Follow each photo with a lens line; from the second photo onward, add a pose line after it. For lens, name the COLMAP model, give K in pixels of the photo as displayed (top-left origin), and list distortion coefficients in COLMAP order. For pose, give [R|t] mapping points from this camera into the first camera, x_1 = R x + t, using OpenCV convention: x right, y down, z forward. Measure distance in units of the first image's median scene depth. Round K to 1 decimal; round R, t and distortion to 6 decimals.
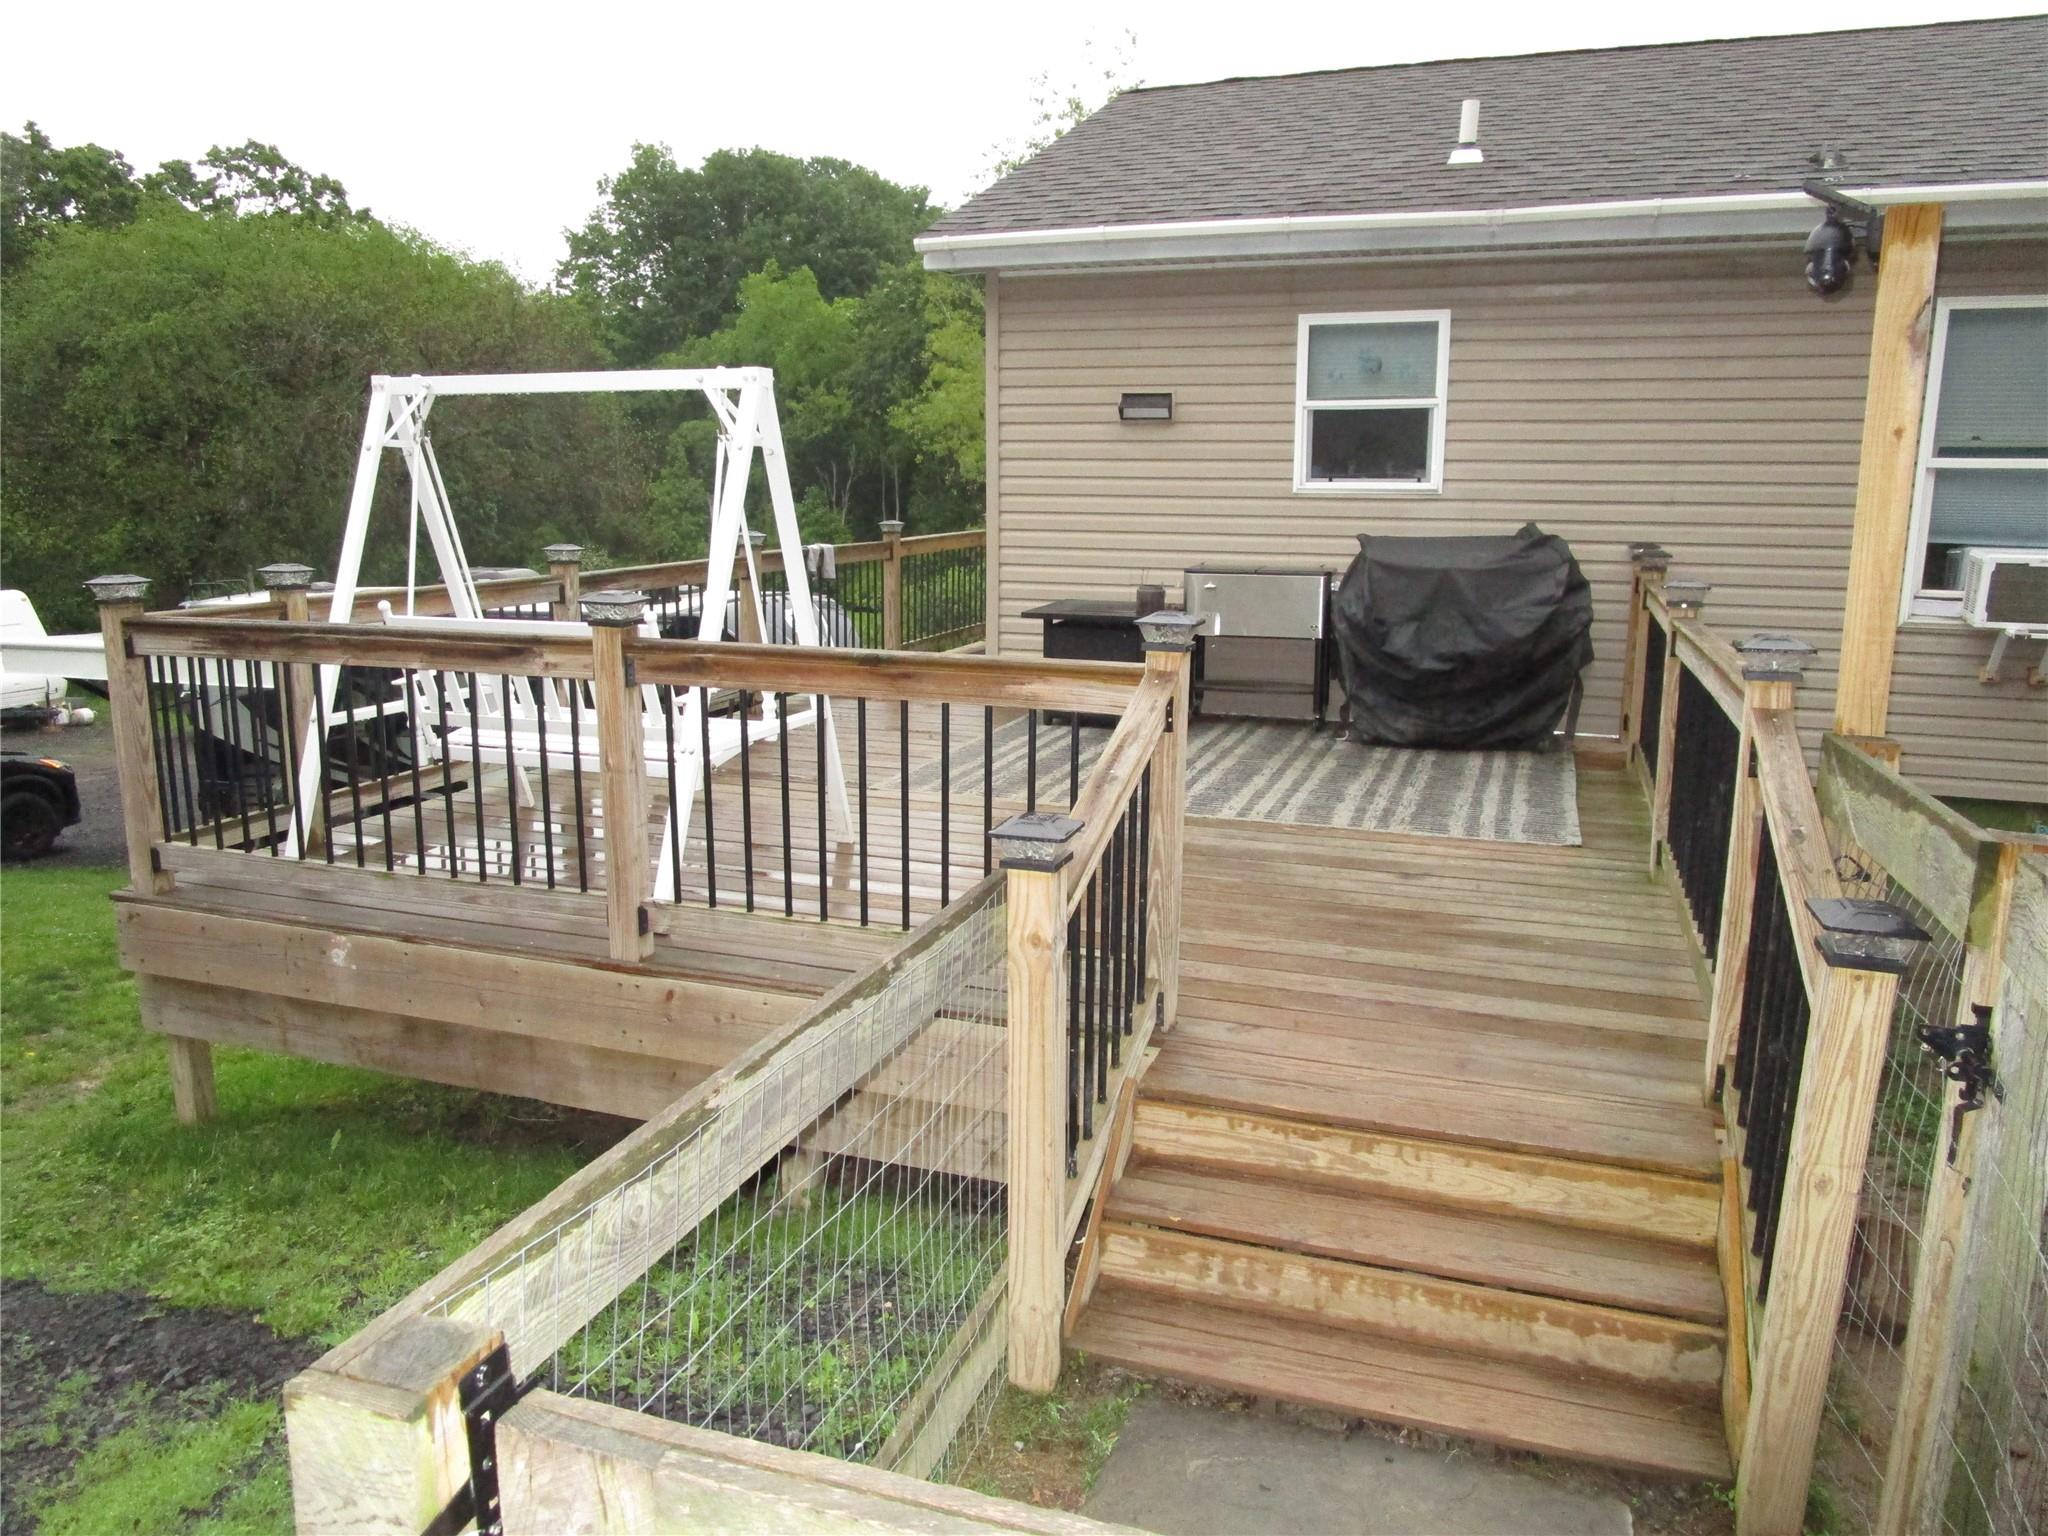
lens RADIAL K [[1451.2, 0, 1024.1], [0, 1451.2, 772.2], [0, 0, 1]] dist [-0.031554, 0.008835]
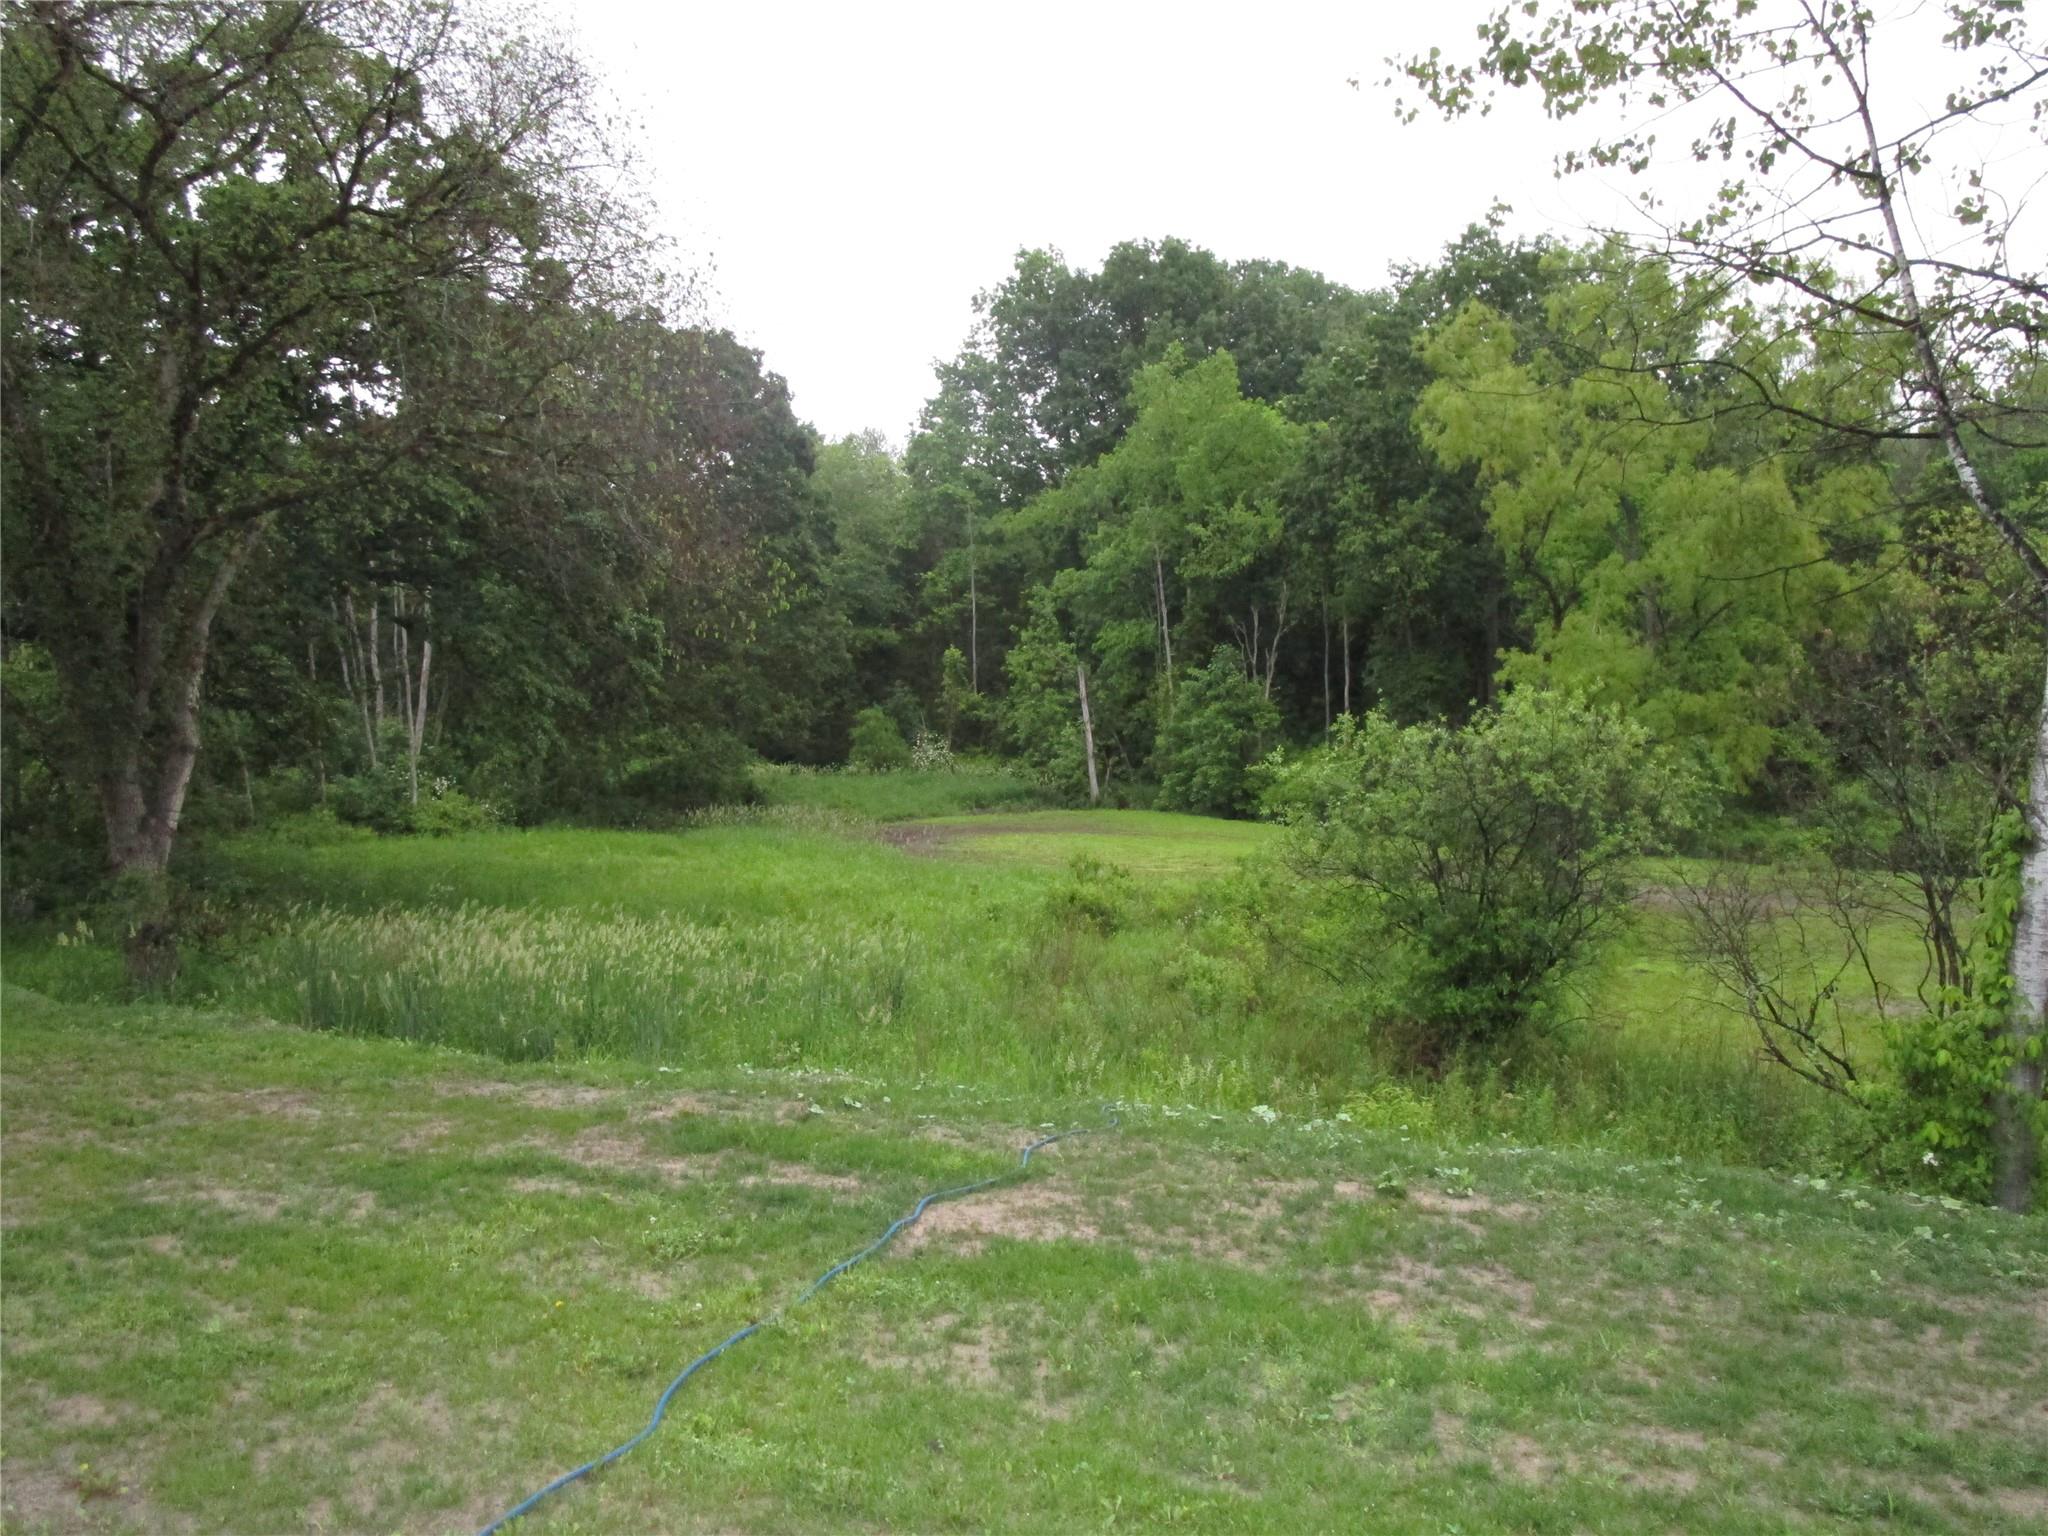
lens RADIAL K [[1561.7, 0, 1025.2], [0, 1561.7, 771.4], [0, 0, 1]] dist [-0.043111, 0.008015]
pose [[0.960388, 0.002666, -0.278652, -0.023315], [-0.045377, 0.988104, -0.146939, -0.019113], [0.274945, 0.153763, 0.949085, 0.220367]]
